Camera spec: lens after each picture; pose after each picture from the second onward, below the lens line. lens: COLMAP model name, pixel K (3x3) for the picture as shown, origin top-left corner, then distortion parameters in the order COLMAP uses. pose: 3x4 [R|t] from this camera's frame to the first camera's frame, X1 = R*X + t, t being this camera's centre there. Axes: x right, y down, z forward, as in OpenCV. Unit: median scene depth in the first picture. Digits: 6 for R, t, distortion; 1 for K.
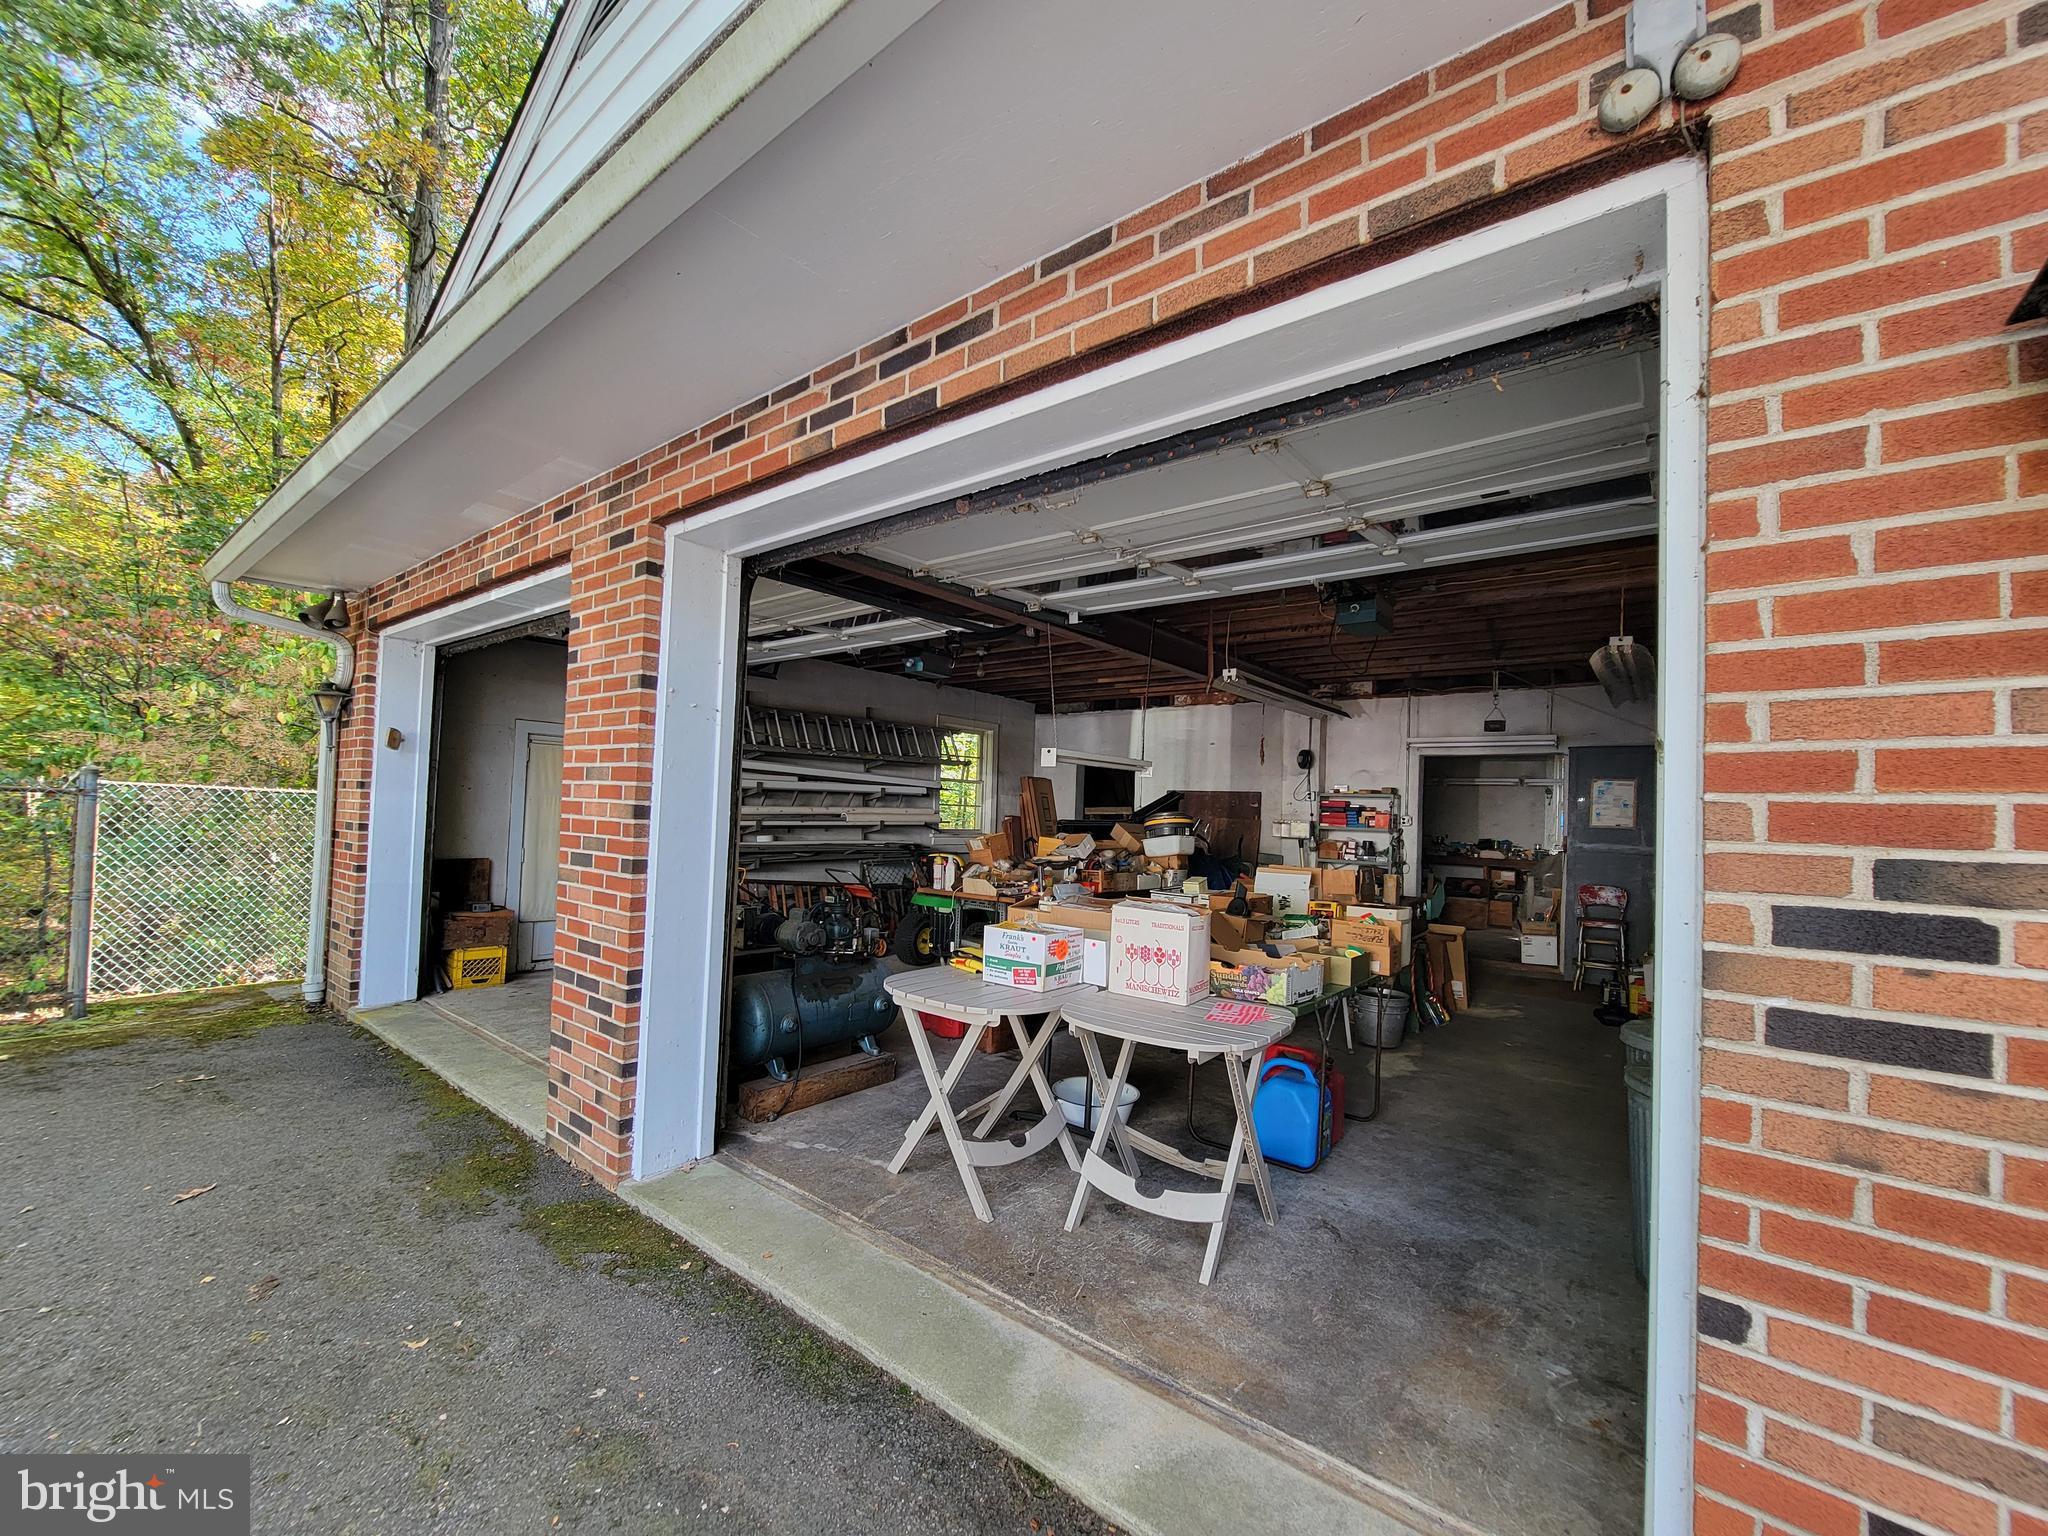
lens RADIAL K [[838.1, 0, 1016.0], [0, 838.1, 789.2], [0, 0, 1]] dist [-0.005046, 0.000005]
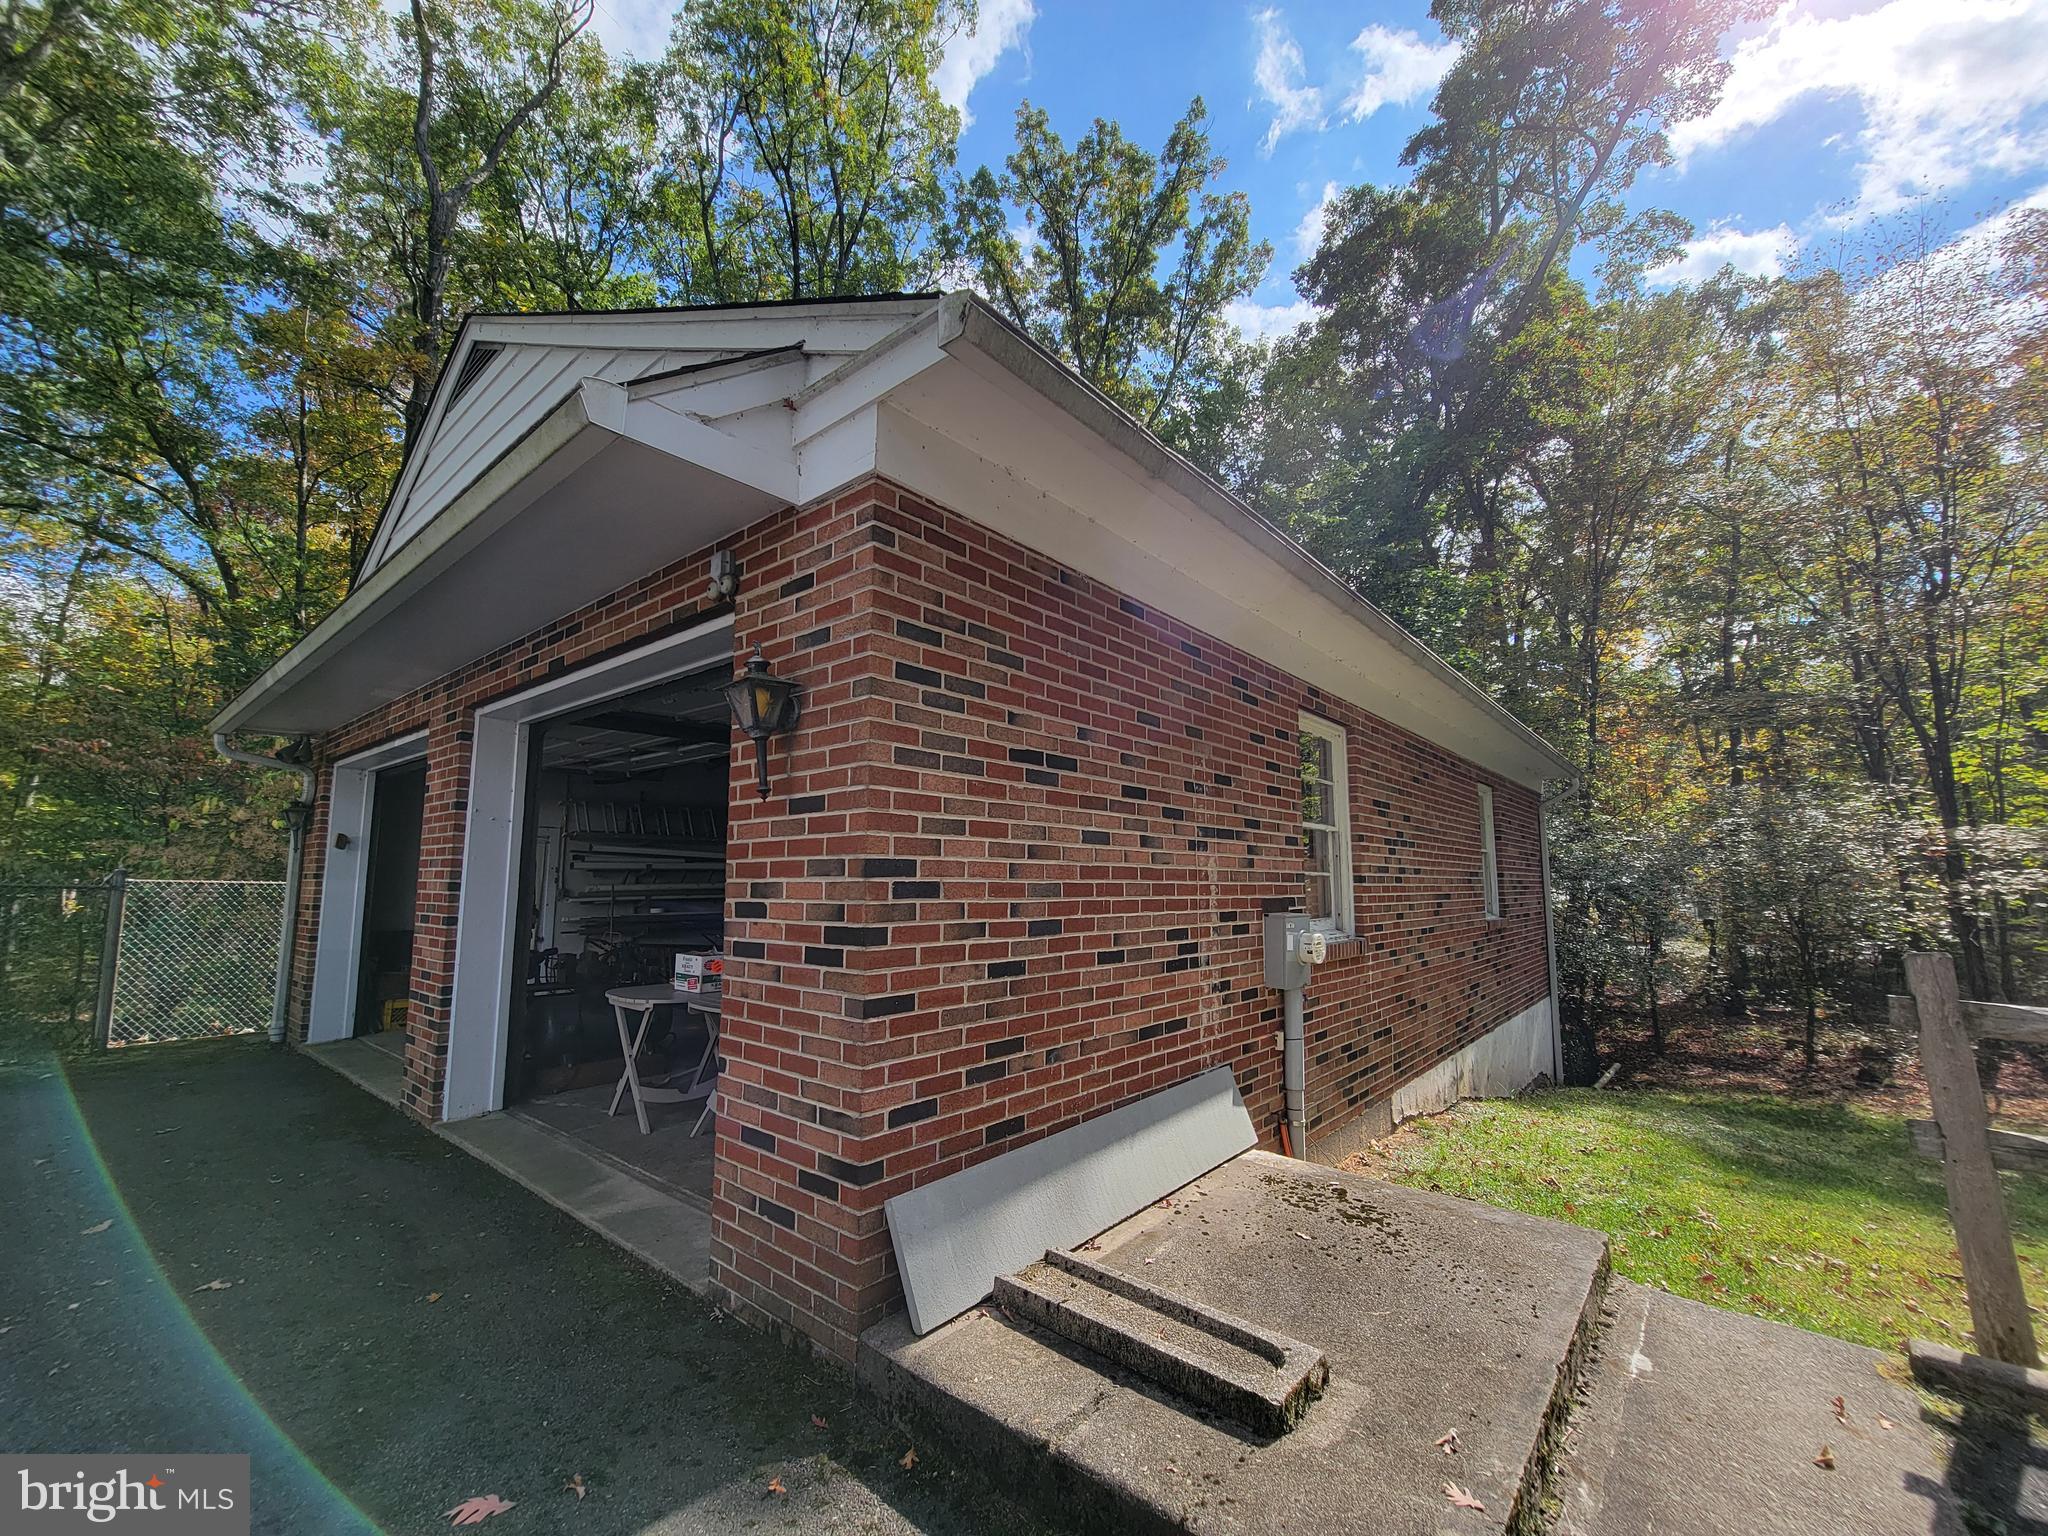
lens RADIAL K [[837.9, 0, 1019.8], [0, 837.9, 788.8], [0, 0, 1]] dist [-0.006659, 0.000790]
pose [[0.999302, -0.034160, -0.015119, 0.378111], [0.032720, 0.995671, -0.087003, 0.008654], [0.018026, 0.086447, 0.996093, -0.336194]]
